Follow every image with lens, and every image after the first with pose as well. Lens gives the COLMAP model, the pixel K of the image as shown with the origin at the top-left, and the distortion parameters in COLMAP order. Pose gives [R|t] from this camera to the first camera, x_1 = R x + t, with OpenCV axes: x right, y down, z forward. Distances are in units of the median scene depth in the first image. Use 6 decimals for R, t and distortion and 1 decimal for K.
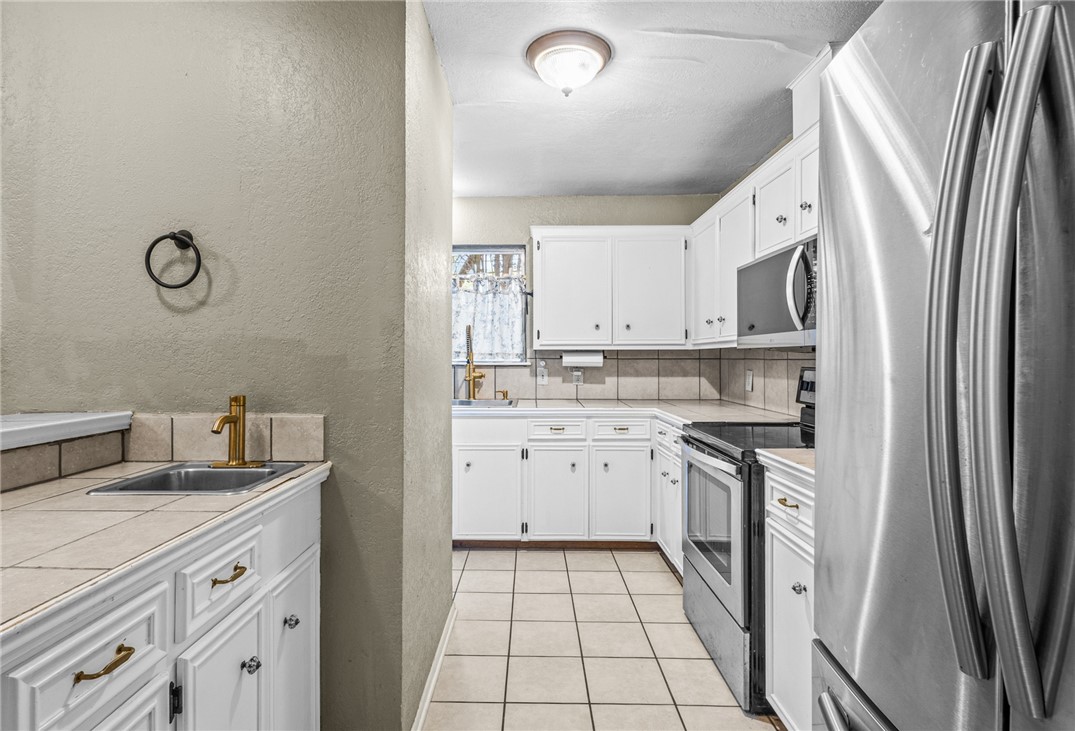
lens RADIAL K [[550.9, 0, 523.9], [0, 550.9, 356.5], [0, 0, 1]] dist [0.002633, -0.000522]
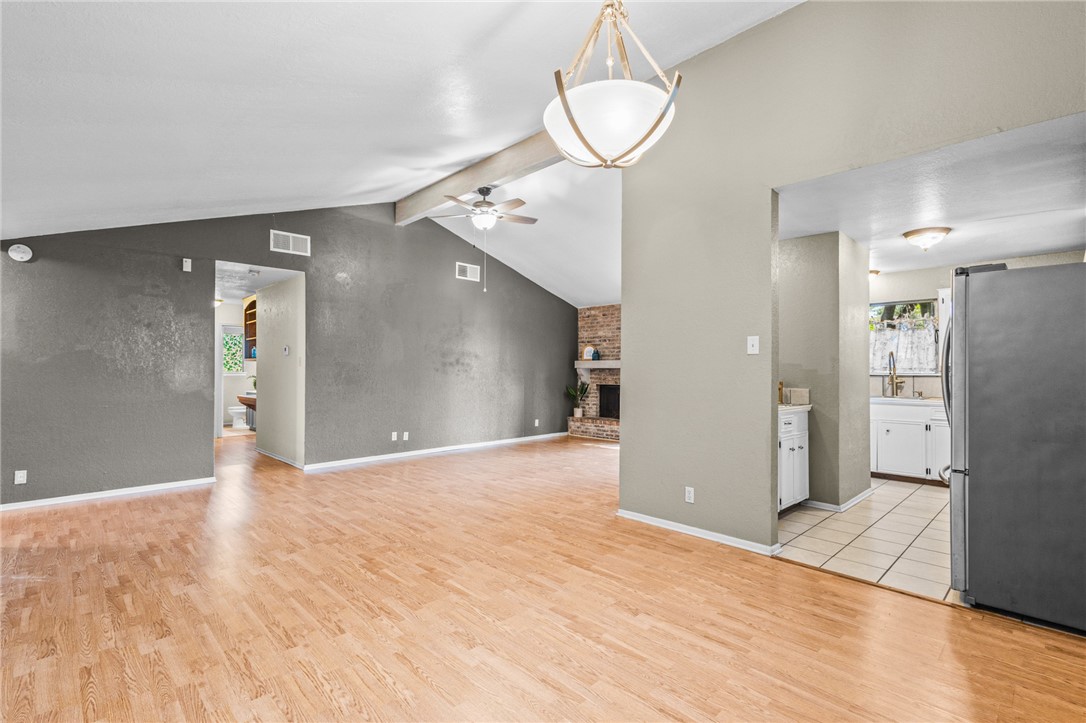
lens RADIAL K [[503.3, 0, 540.2], [0, 503.3, 365.2], [0, 0, 1]] dist [0.004465, -0.000172]
pose [[0.704229, -0.004126, -0.709960, 0.476897], [-0.002658, 0.999961, -0.008447, 0.002436], [0.709968, 0.007836, 0.704191, -1.696736]]
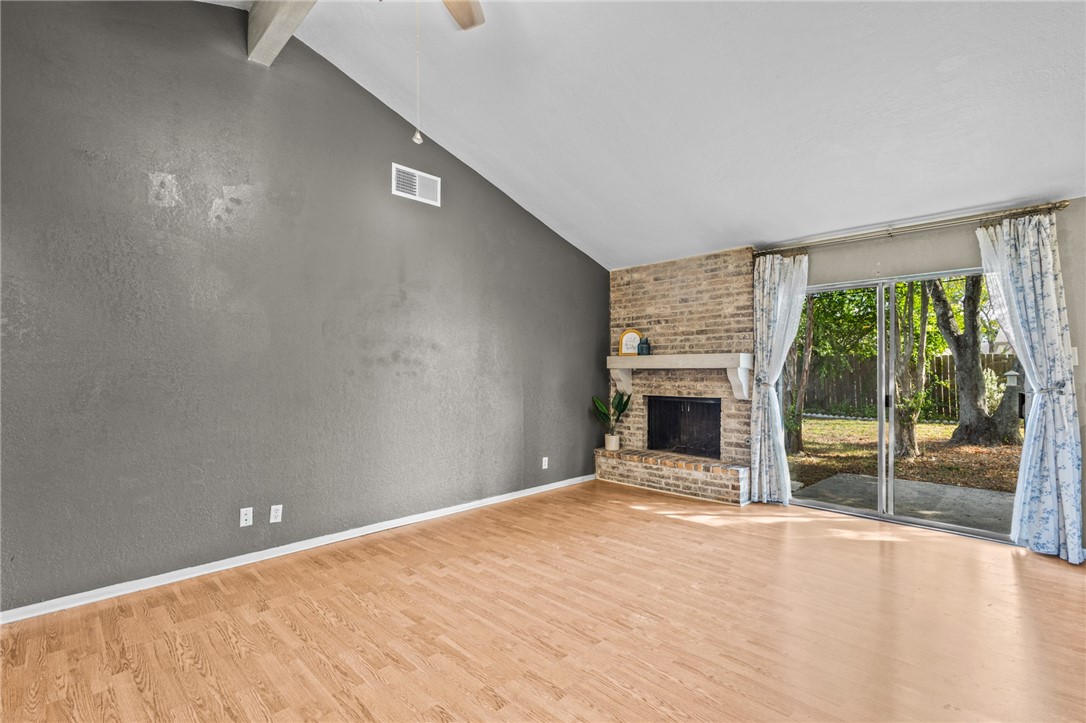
lens RADIAL K [[503.3, 0, 540.2], [0, 503.3, 365.2], [0, 0, 1]] dist [0.004465, -0.000172]
pose [[0.714523, -0.005891, -0.699587, -0.976905], [-0.000027, 0.999964, -0.008447, -0.005438], [0.699612, 0.006055, 0.714497, -0.390385]]
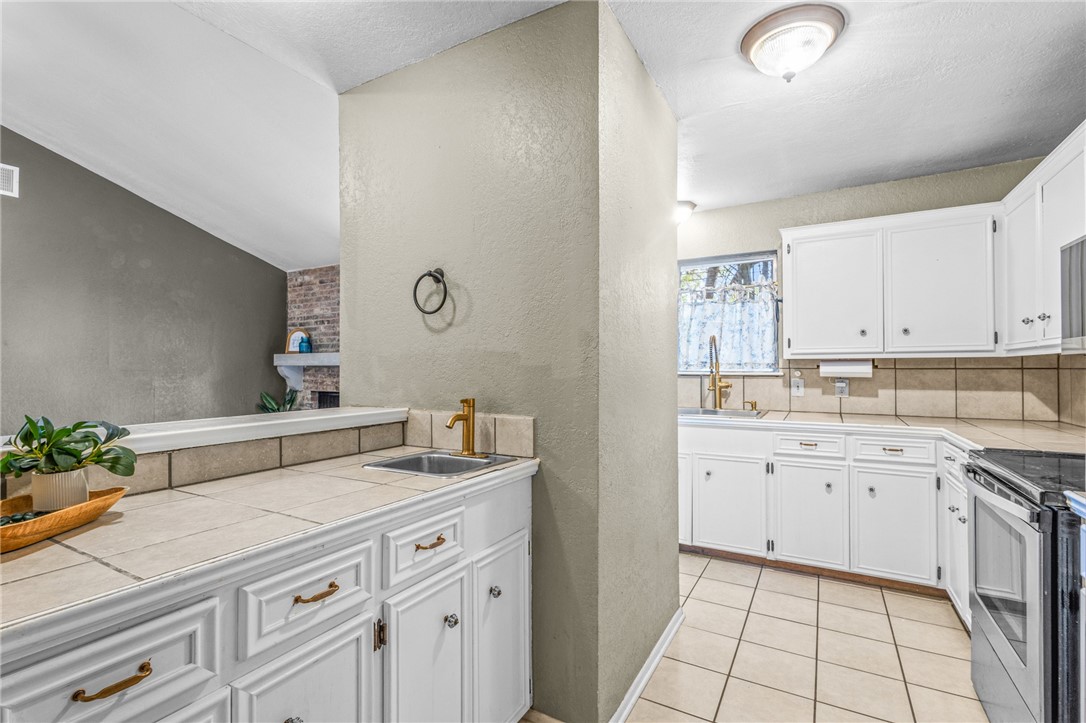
lens RADIAL K [[503.3, 0, 540.2], [0, 503.3, 365.2], [0, 0, 1]] dist [0.004465, -0.000172]
pose [[0.877100, -0.004000, -0.480291, 0.131034], [0.002305, 0.999989, -0.004118, 0.001614], [0.480302, 0.002505, 0.877099, 0.074471]]
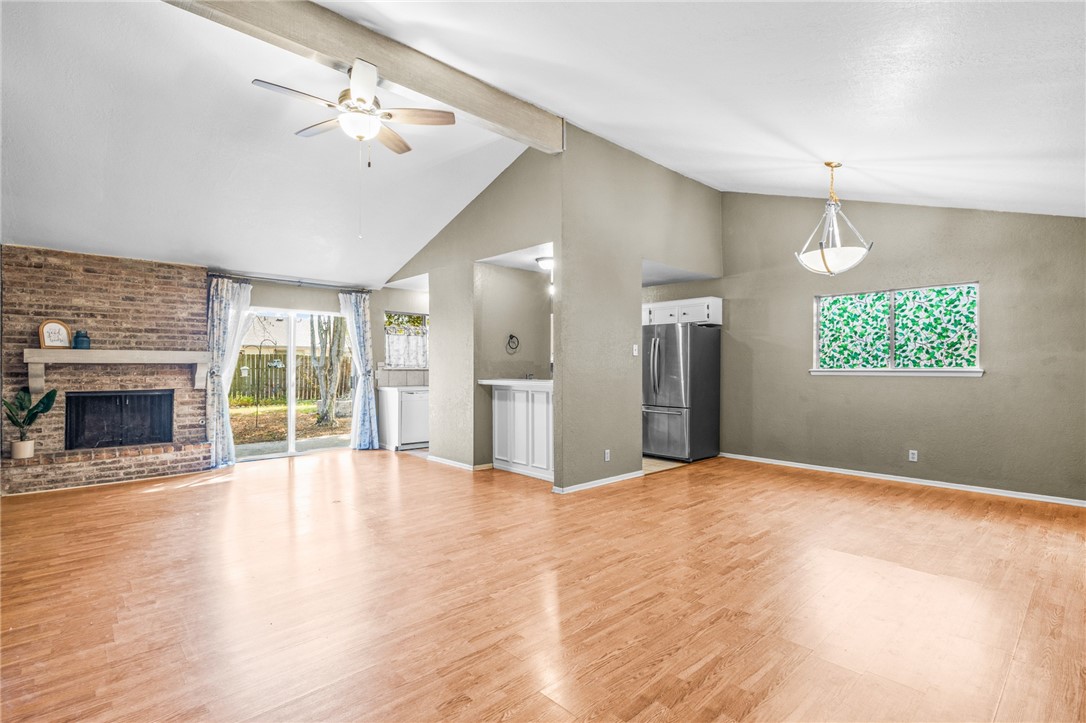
lens RADIAL K [[516.8, 0, 543.0], [0, 516.8, 361.5], [0, 0, 1]] dist [0.003632, 0.000404]
pose [[0.720039, 0.007857, 0.693889, -2.685479], [0.000881, 0.999925, -0.012236, 0.016867], [-0.693933, 0.009422, 0.719978, -1.668796]]
